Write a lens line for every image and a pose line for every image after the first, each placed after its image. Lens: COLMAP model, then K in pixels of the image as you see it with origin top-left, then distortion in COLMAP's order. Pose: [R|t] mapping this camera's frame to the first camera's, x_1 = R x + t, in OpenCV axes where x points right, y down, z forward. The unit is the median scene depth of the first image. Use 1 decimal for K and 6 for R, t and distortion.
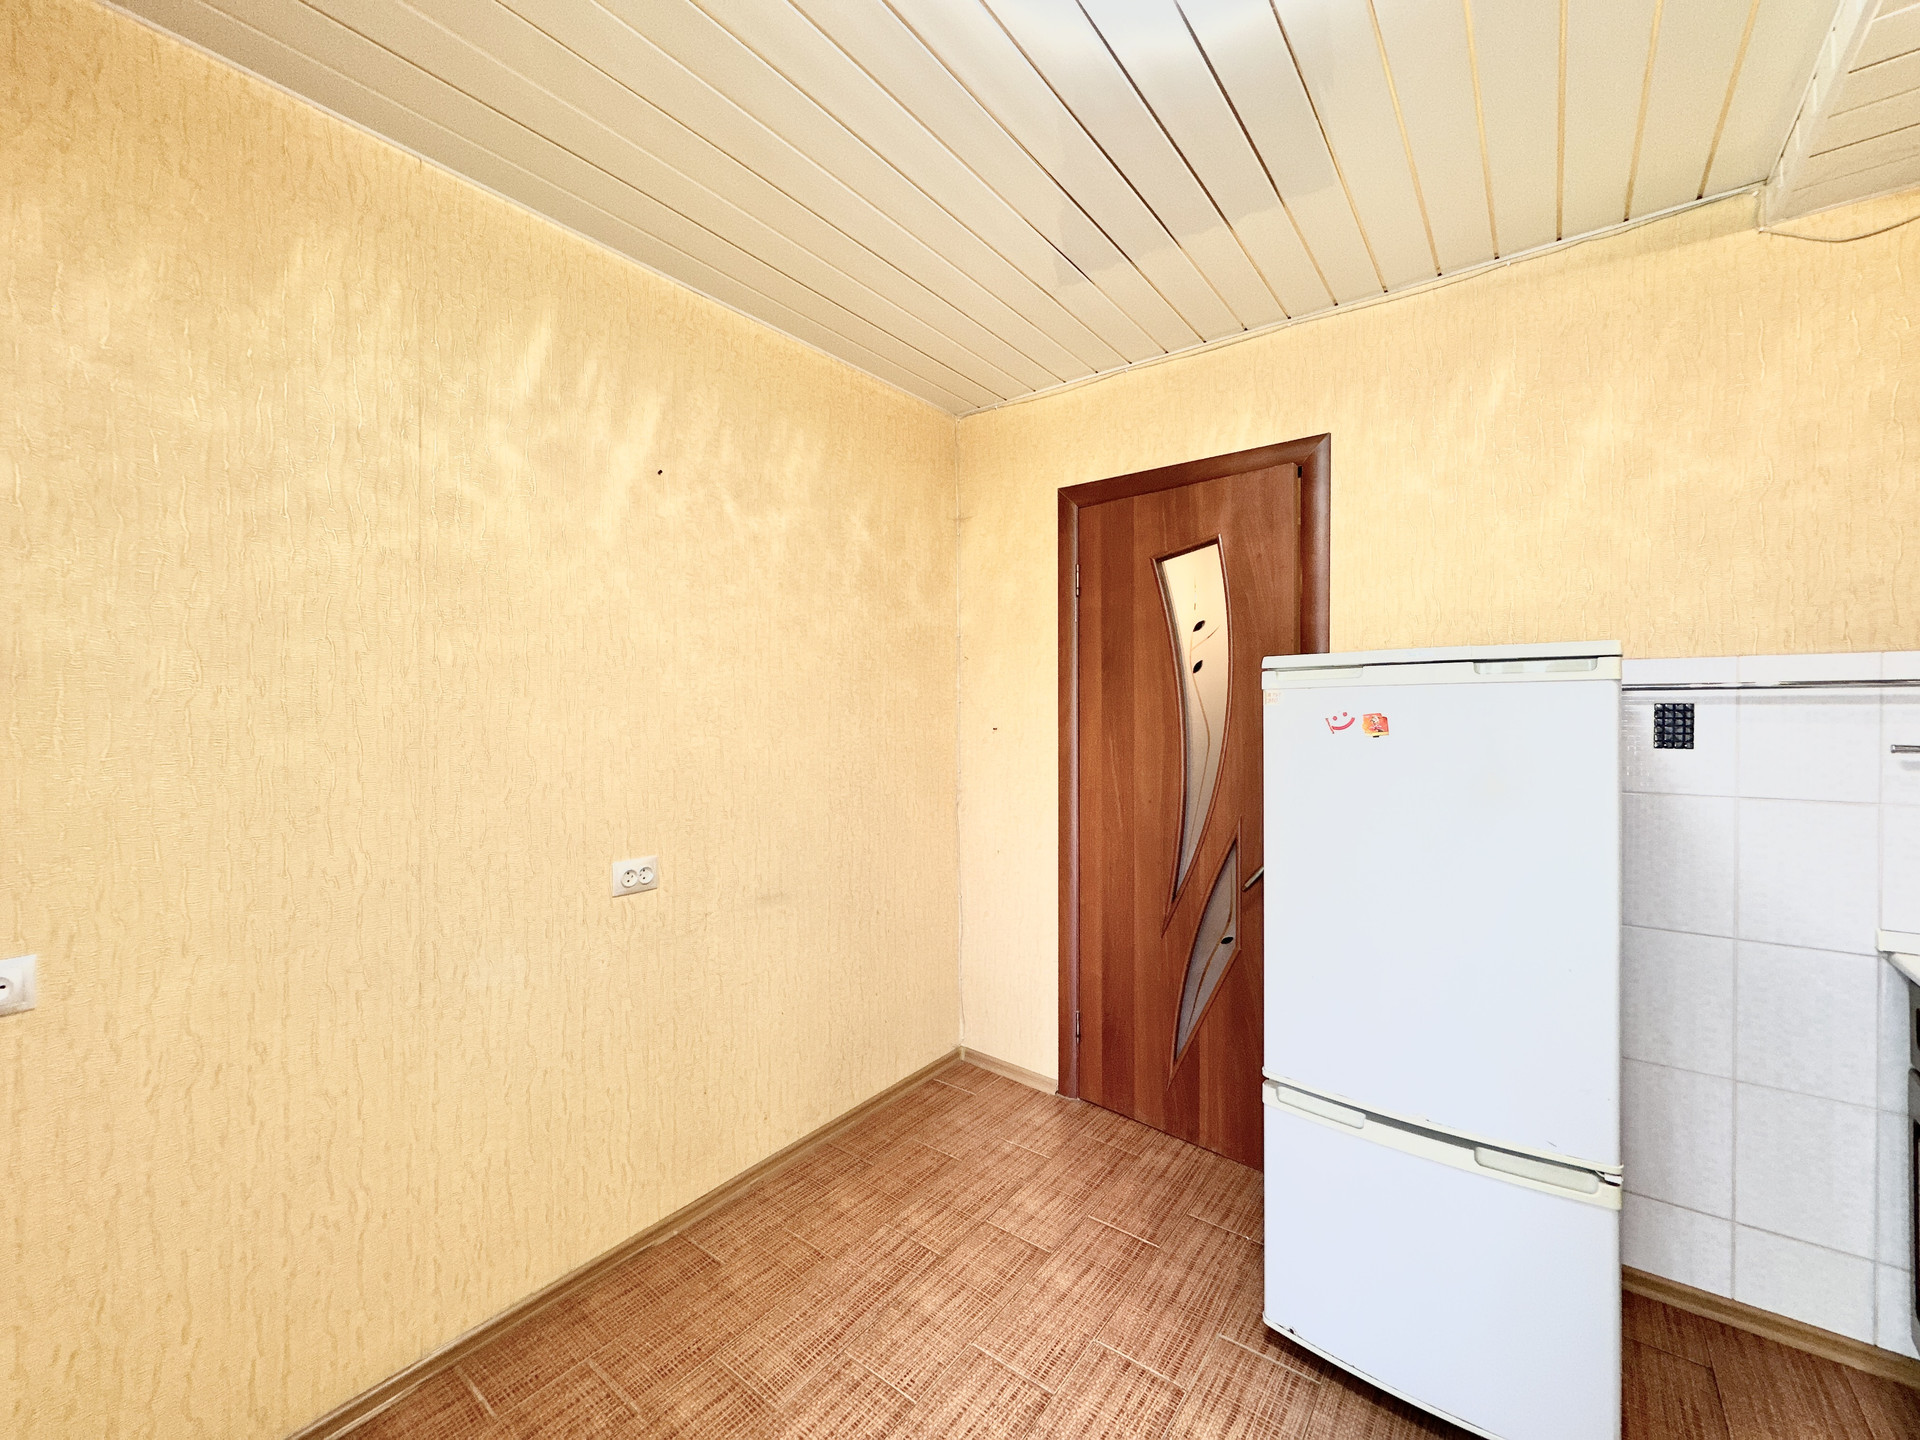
lens RADIAL K [[770.9, 0, 960.0], [0, 770.9, 720.0], [0, 0, 1]] dist [-0.000879, 0.000109]
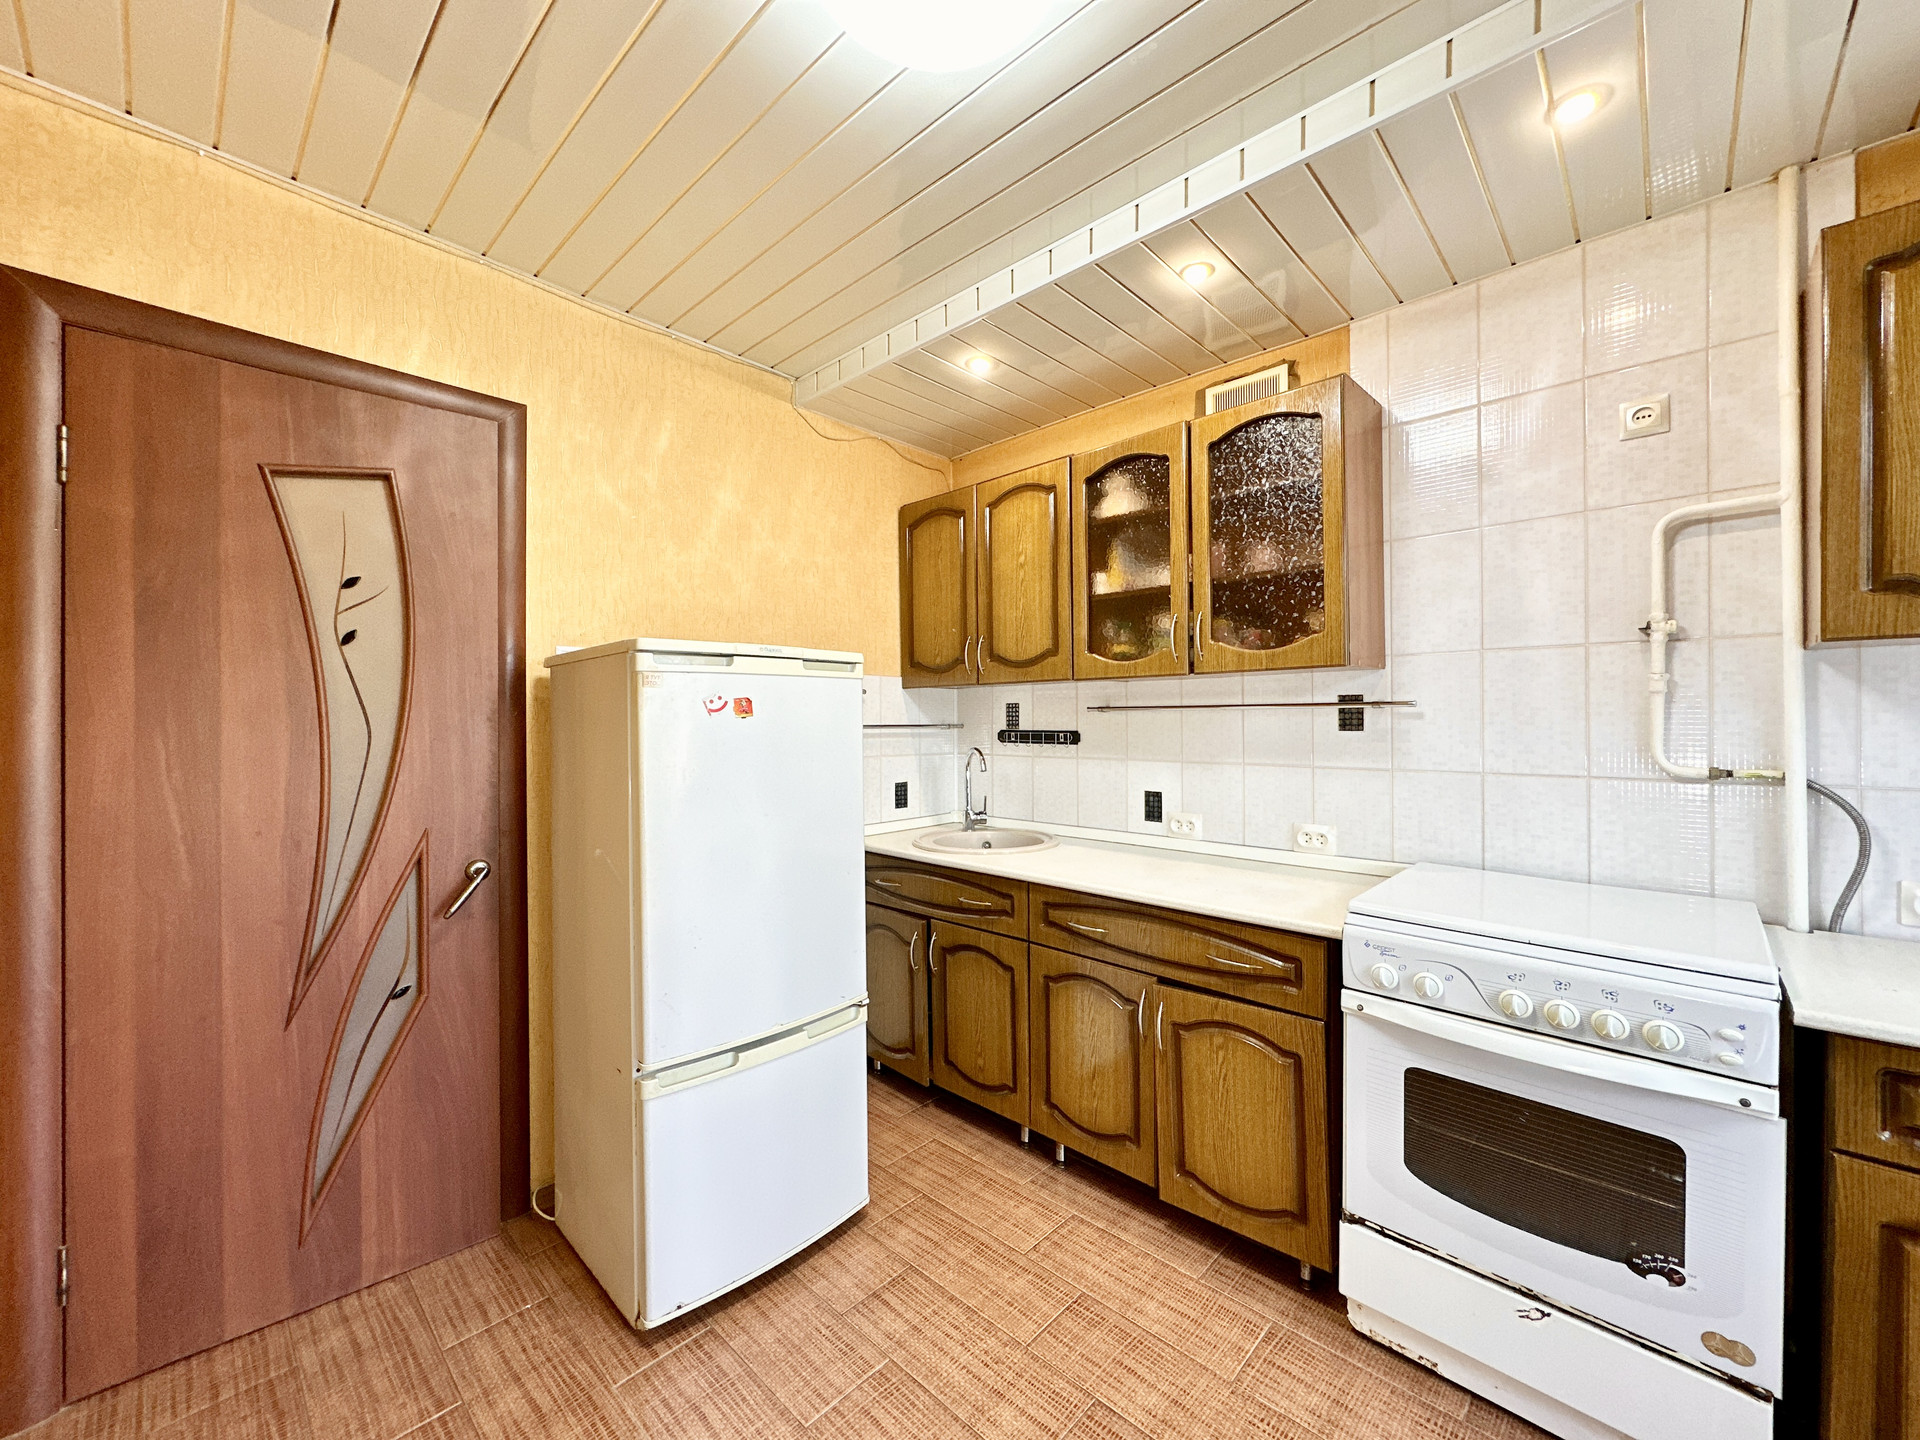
lens RADIAL K [[769.8, 0, 963.3], [0, 769.8, 720.7], [0, 0, 1]] dist [-0.001833, 0.000205]
pose [[0.101340, 0.003748, 0.994845, -0.465913], [0.017193, 0.999837, -0.005519, 0.030762], [-0.994703, 0.017663, 0.101259, 0.444003]]
